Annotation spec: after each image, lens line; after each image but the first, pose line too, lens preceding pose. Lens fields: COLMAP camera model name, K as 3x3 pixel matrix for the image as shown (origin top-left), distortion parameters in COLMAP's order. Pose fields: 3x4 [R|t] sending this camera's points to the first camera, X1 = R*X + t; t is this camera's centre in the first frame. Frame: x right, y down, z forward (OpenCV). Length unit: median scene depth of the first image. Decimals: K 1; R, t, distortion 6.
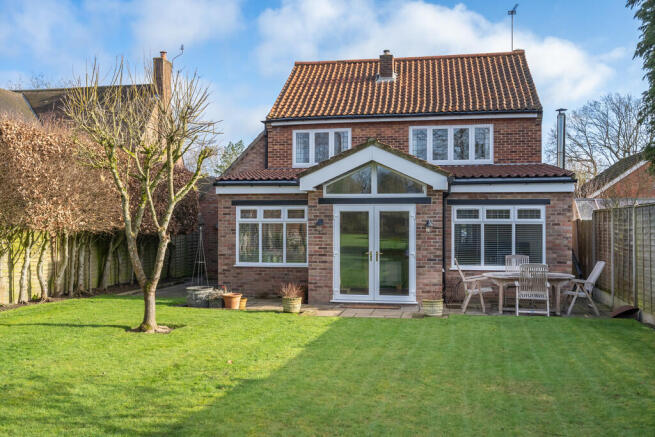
lens RADIAL K [[624.4, 0, 326.8], [0, 624.4, 219.2], [0, 0, 1]] dist [0.008470, 0.000000]
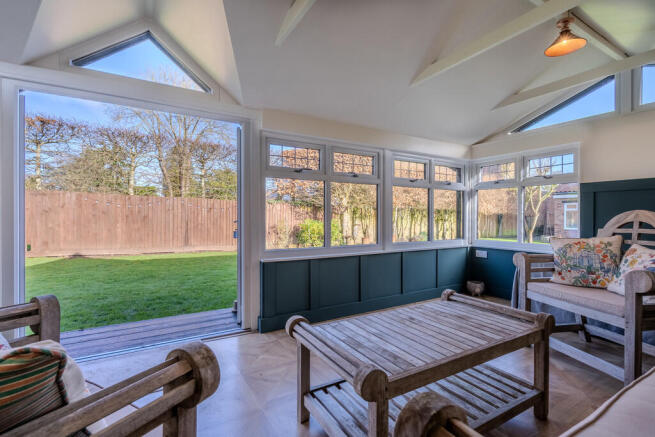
lens RADIAL K [[302.2, 0, 326.0], [0, 302.2, 218.3], [0, 0, 1]] dist [-0.015945, 0.003212]
pose [[0.692329, 0.010339, -0.721508, 0.039673], [0.000258, 0.999894, 0.014576, 0.017450], [0.721582, -0.010277, 0.692253, -0.375385]]
